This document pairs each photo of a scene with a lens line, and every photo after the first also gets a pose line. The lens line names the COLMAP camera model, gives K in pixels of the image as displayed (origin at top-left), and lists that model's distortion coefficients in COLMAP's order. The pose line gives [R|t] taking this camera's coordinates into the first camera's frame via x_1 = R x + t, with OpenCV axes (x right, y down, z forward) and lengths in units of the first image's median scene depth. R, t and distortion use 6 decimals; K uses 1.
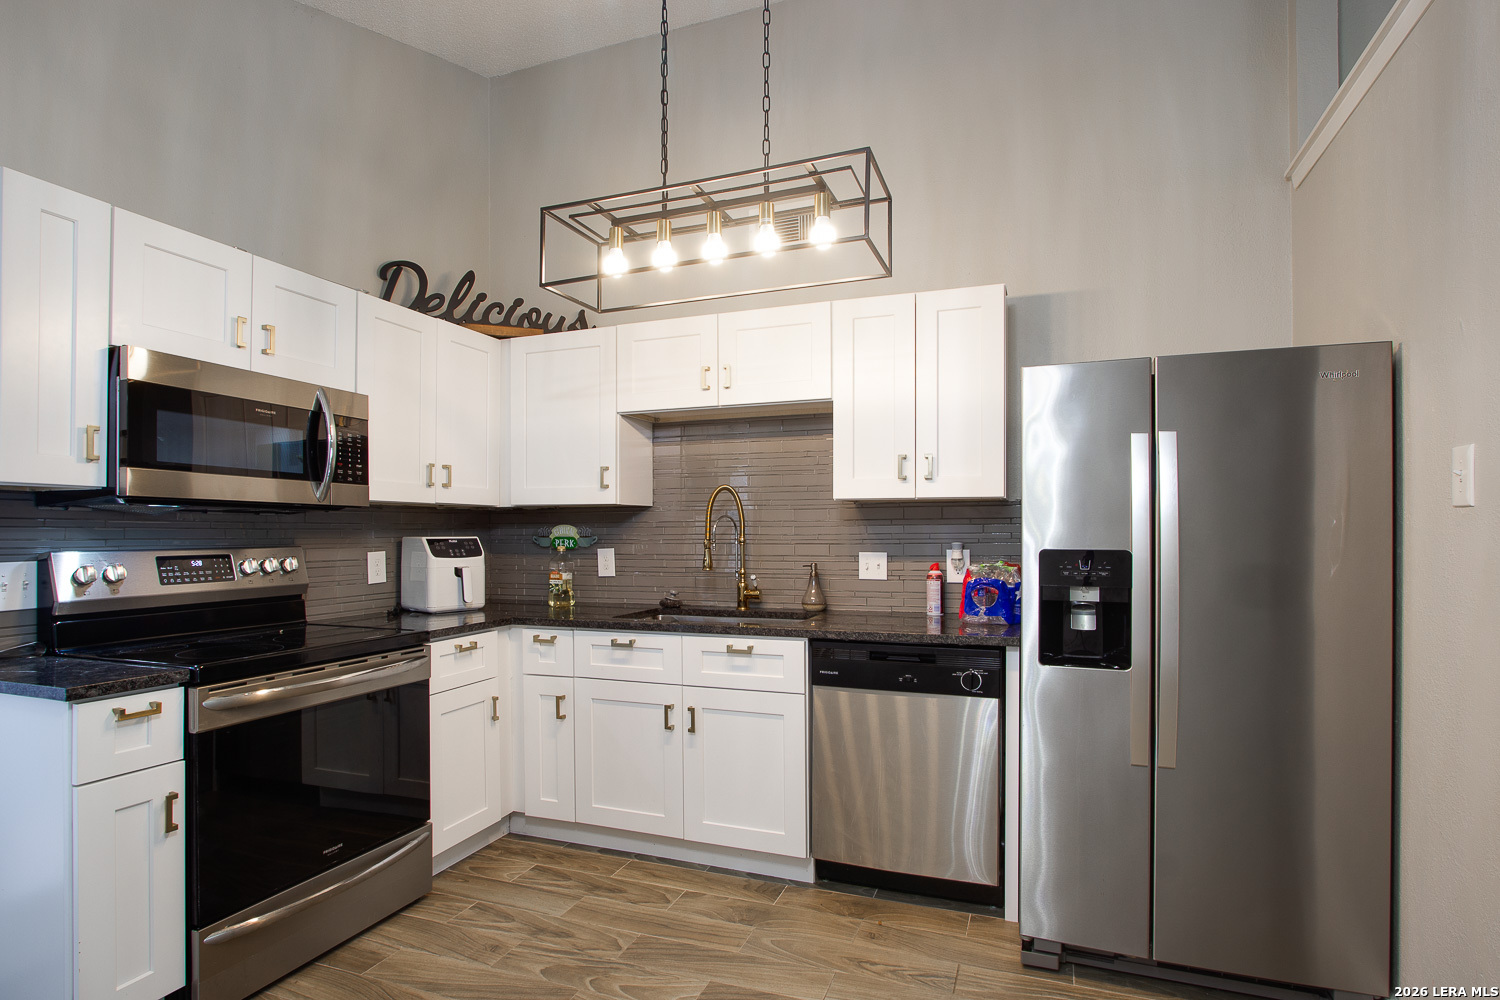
lens RADIAL K [[784.3, 0, 748.0], [0, 784.3, 523.2], [0, 0, 1]] dist [-0.033098, 0.000307]
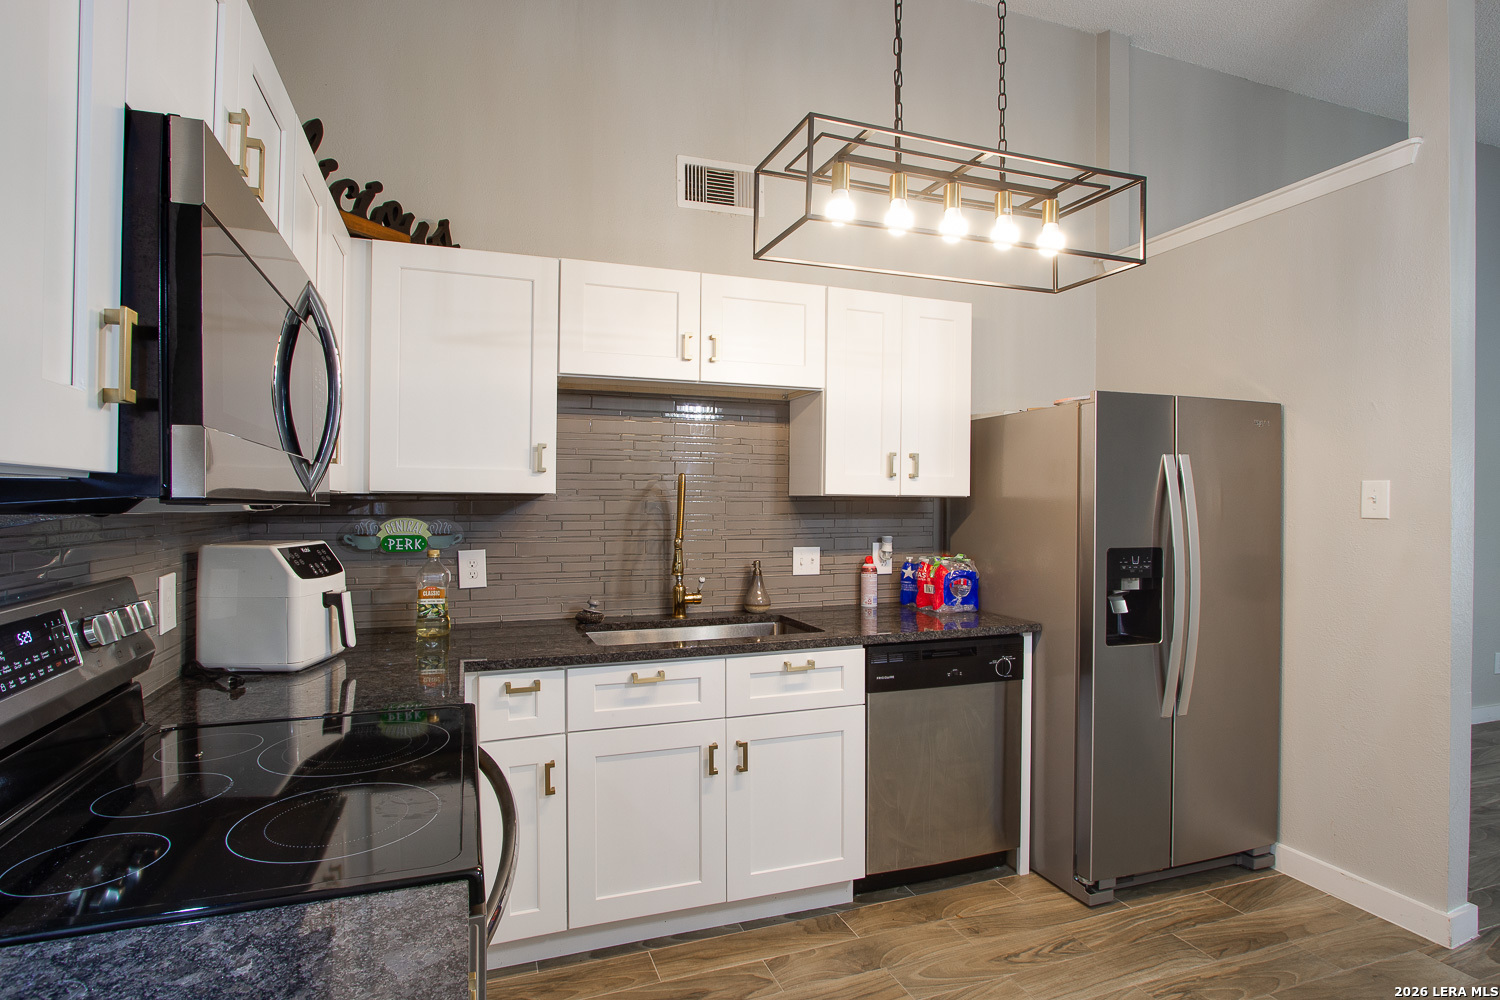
lens RADIAL K [[770.3, 0, 750.0], [0, 770.3, 500.0], [0, 0, 1]] dist [-0.021001, 0.000237]
pose [[0.753944, 0.007345, 0.656898, -0.566665], [-0.013012, 0.999908, 0.003754, -0.026054], [-0.656810, -0.011378, 0.753970, 0.347618]]
